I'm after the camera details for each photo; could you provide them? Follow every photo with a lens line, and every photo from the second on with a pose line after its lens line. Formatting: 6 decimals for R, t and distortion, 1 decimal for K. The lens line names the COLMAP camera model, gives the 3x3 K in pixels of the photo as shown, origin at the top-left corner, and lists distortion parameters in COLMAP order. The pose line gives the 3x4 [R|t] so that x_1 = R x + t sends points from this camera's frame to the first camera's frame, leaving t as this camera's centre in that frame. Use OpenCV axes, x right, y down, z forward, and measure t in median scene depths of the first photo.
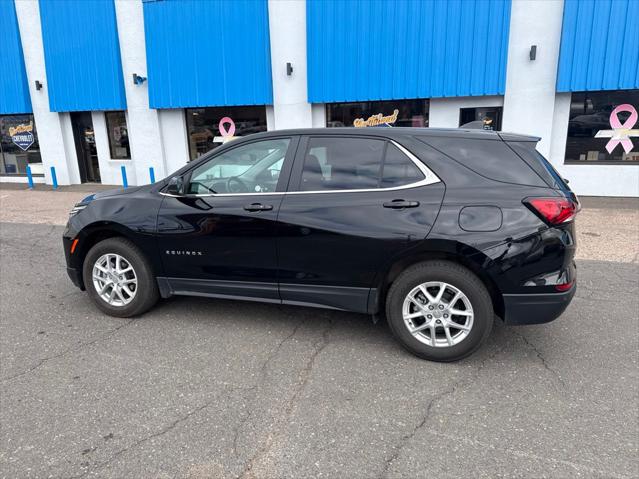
lens RADIAL K [[442.2, 0, 322.4], [0, 442.2, 240.5], [0, 0, 1]] dist [0.056169, -0.066202]
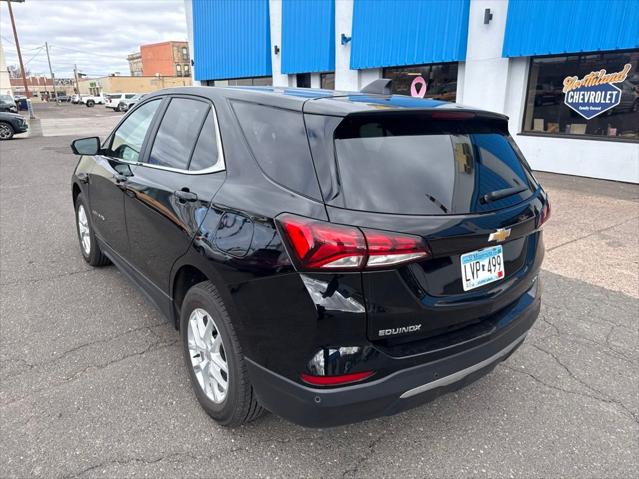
lens RADIAL K [[445.9, 0, 322.5], [0, 445.9, 239.8], [0, 0, 1]] dist [0.054717, -0.067028]
pose [[0.824747, 0.186425, -0.533889, 0.609990], [-0.145217, 0.982259, 0.118659, -0.103475], [0.546538, -0.020334, 0.837187, 0.397093]]
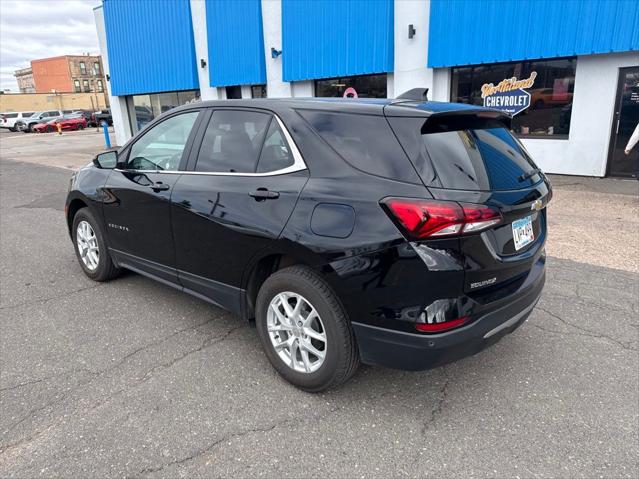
lens RADIAL K [[445.3, 0, 323.3], [0, 445.3, 235.9], [0, 0, 1]] dist [0.053288, -0.059036]
pose [[0.918513, 0.098979, -0.382801, 0.478911], [-0.078503, 0.994538, 0.068787, -0.055574], [0.387518, -0.033131, 0.921266, 0.215949]]
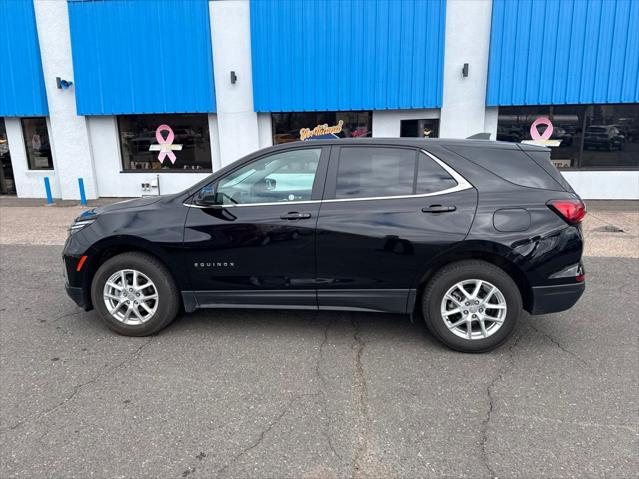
lens RADIAL K [[442.2, 0, 322.4], [0, 442.2, 240.5], [0, 0, 1]] dist [0.056169, -0.066202]
pose [[0.982042, -0.037172, 0.184964, -0.238738], [0.040660, 0.999059, -0.015097, -0.000790], [-0.184228, 0.022347, 0.982629, -0.005068]]
